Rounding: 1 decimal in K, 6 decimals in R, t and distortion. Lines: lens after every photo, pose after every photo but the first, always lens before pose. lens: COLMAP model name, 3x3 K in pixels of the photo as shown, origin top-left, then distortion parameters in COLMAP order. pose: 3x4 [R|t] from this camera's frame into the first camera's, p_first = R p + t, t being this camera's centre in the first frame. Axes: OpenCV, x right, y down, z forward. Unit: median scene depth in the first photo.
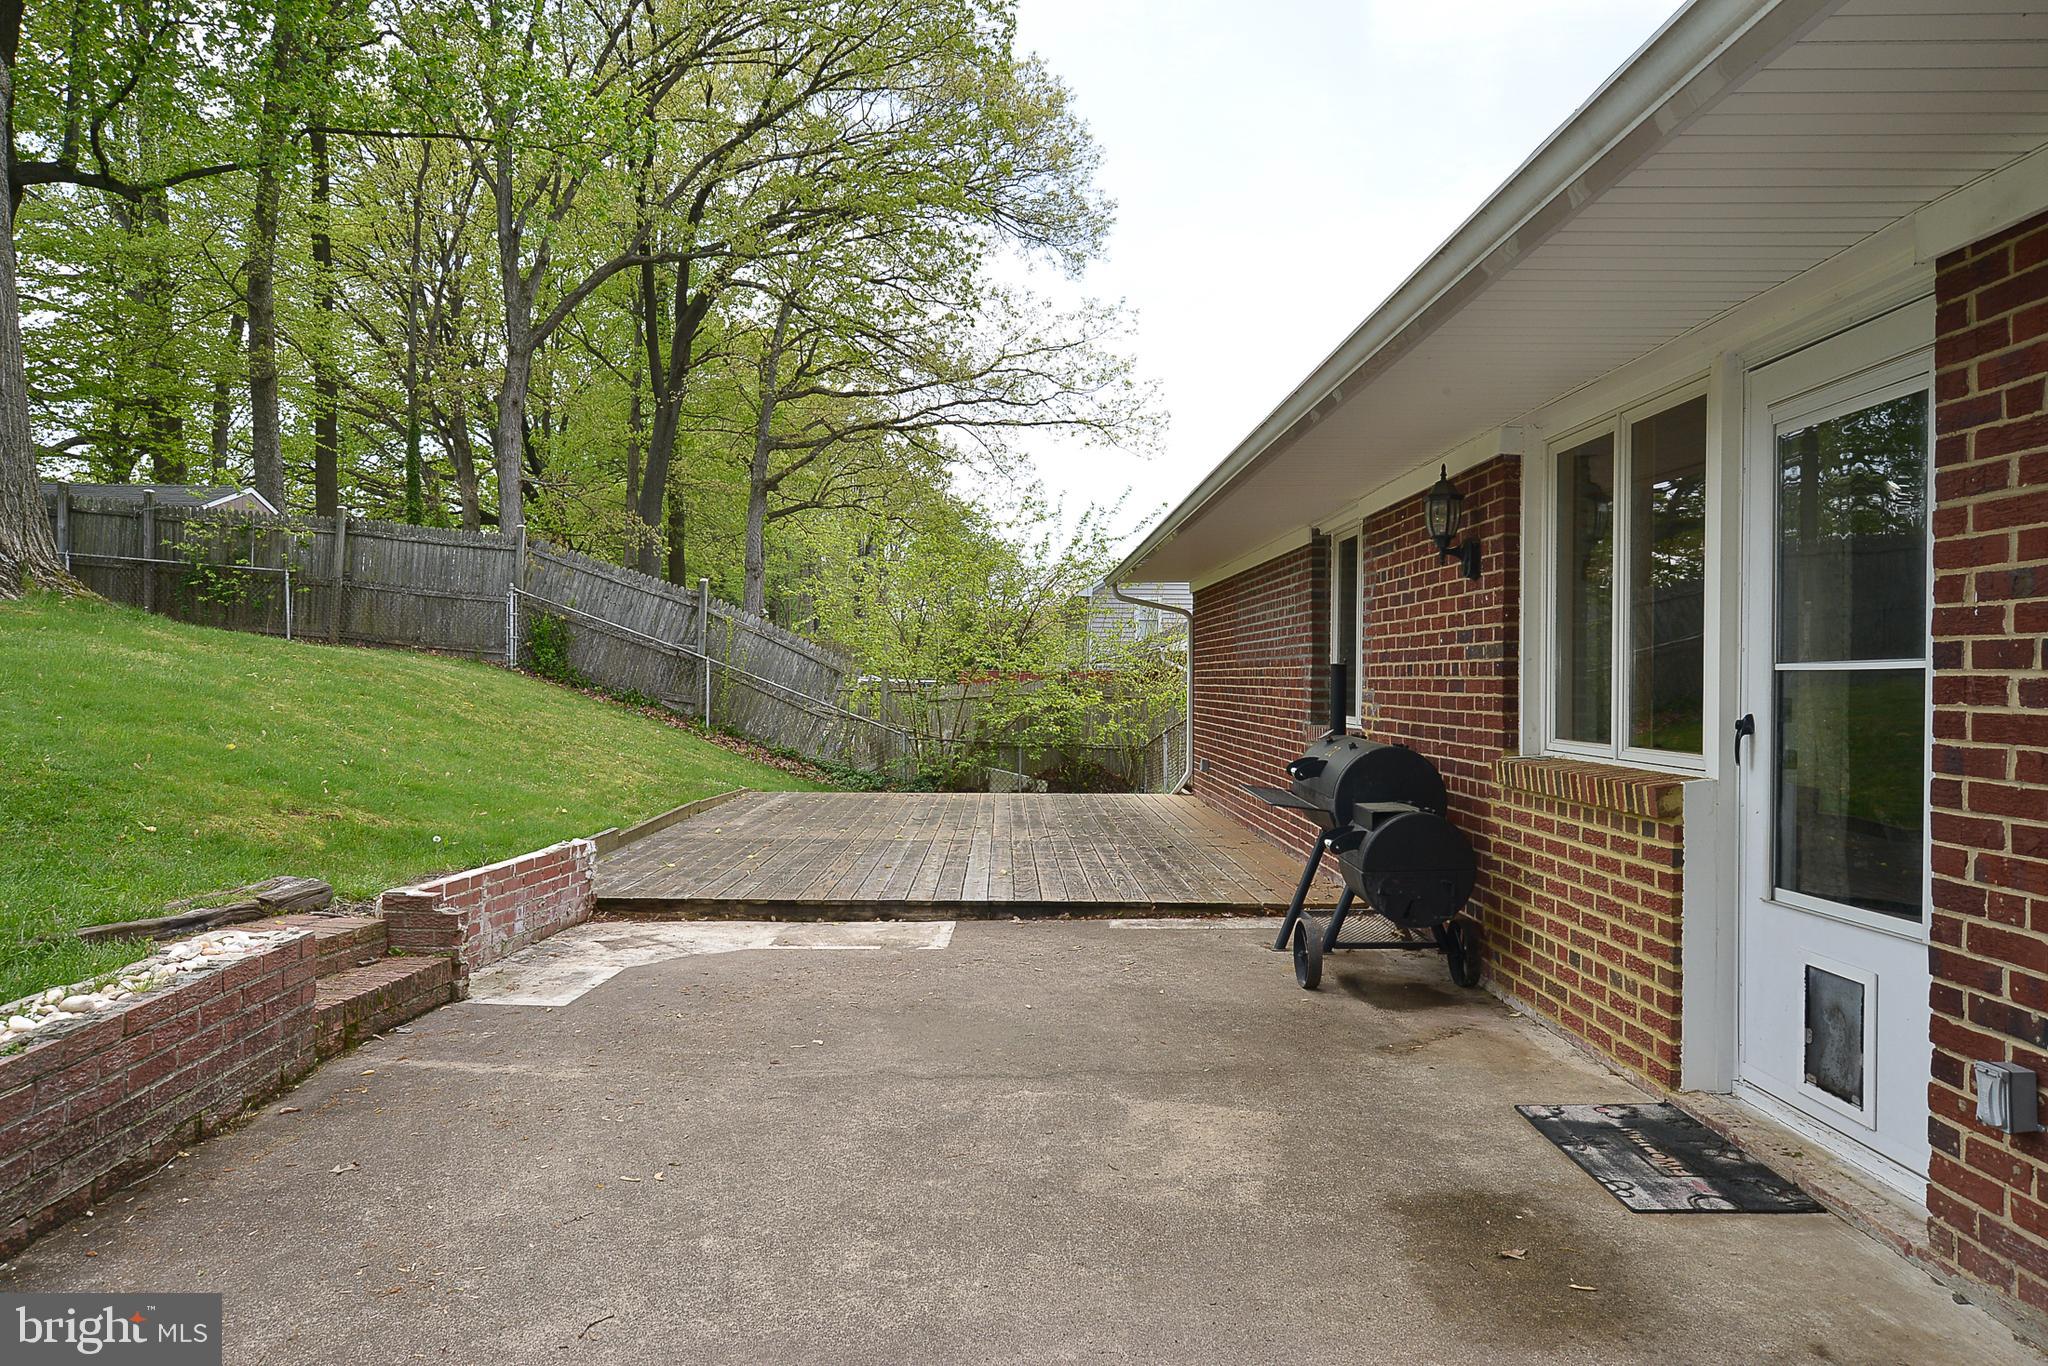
lens RADIAL K [[1416.2, 0, 1020.2], [0, 1416.2, 678.1], [0, 0, 1]] dist [-0.008032, 0.000341]
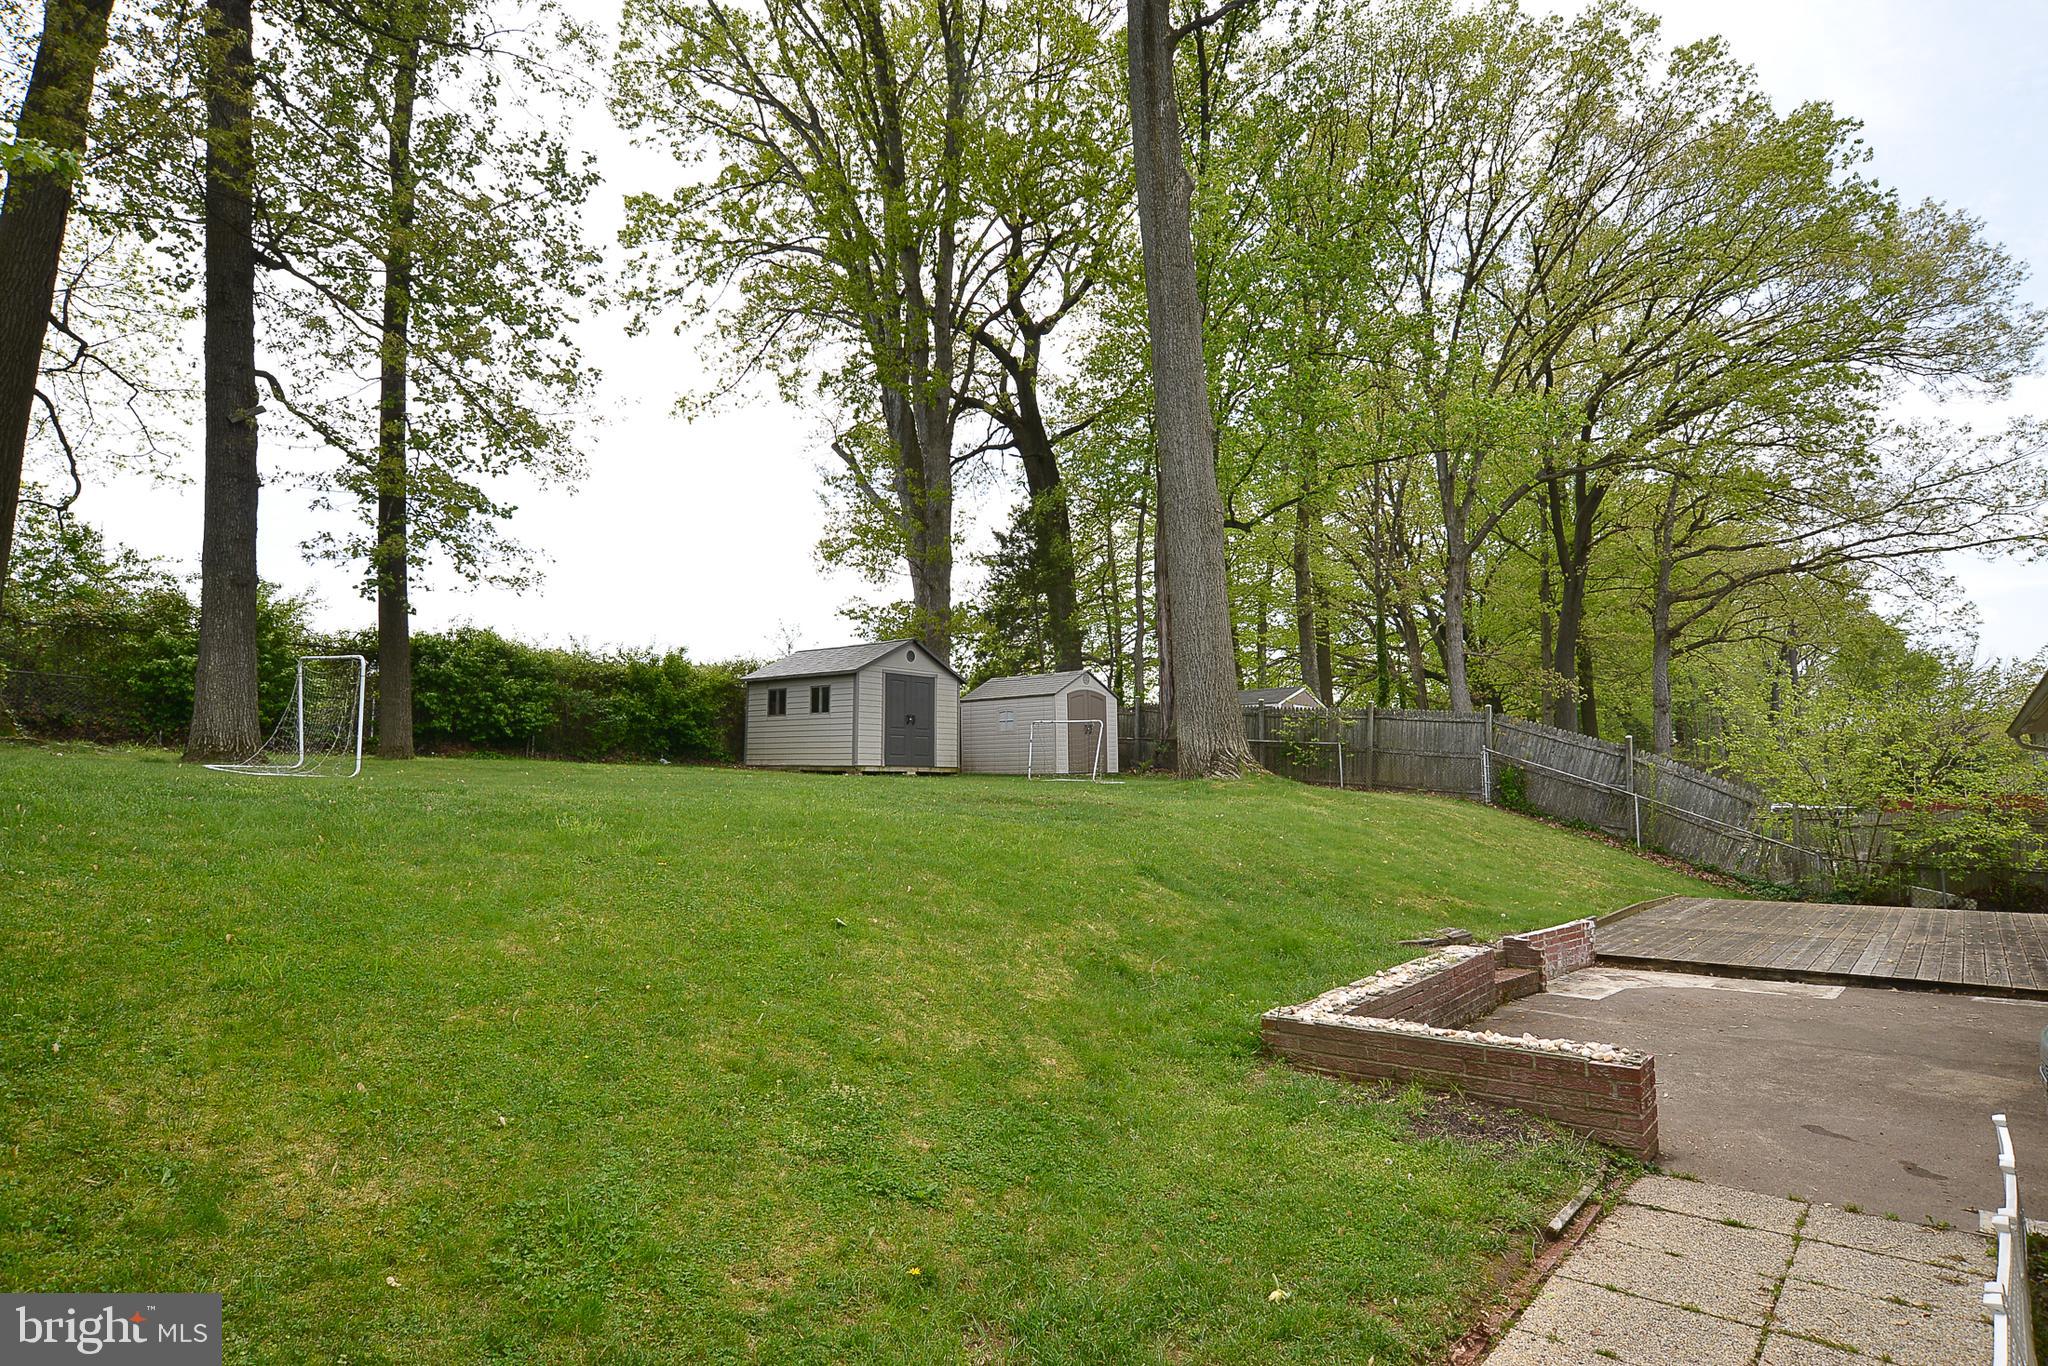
lens RADIAL K [[1129.3, 0, 1014.2], [0, 1129.3, 685.4], [0, 0, 1]] dist [-0.021671, 0.015775]
pose [[0.758782, -0.073909, -0.647138, 0.028618], [0.010485, 0.994798, -0.101322, -0.015222], [0.651260, 0.070096, 0.755610, -0.191796]]
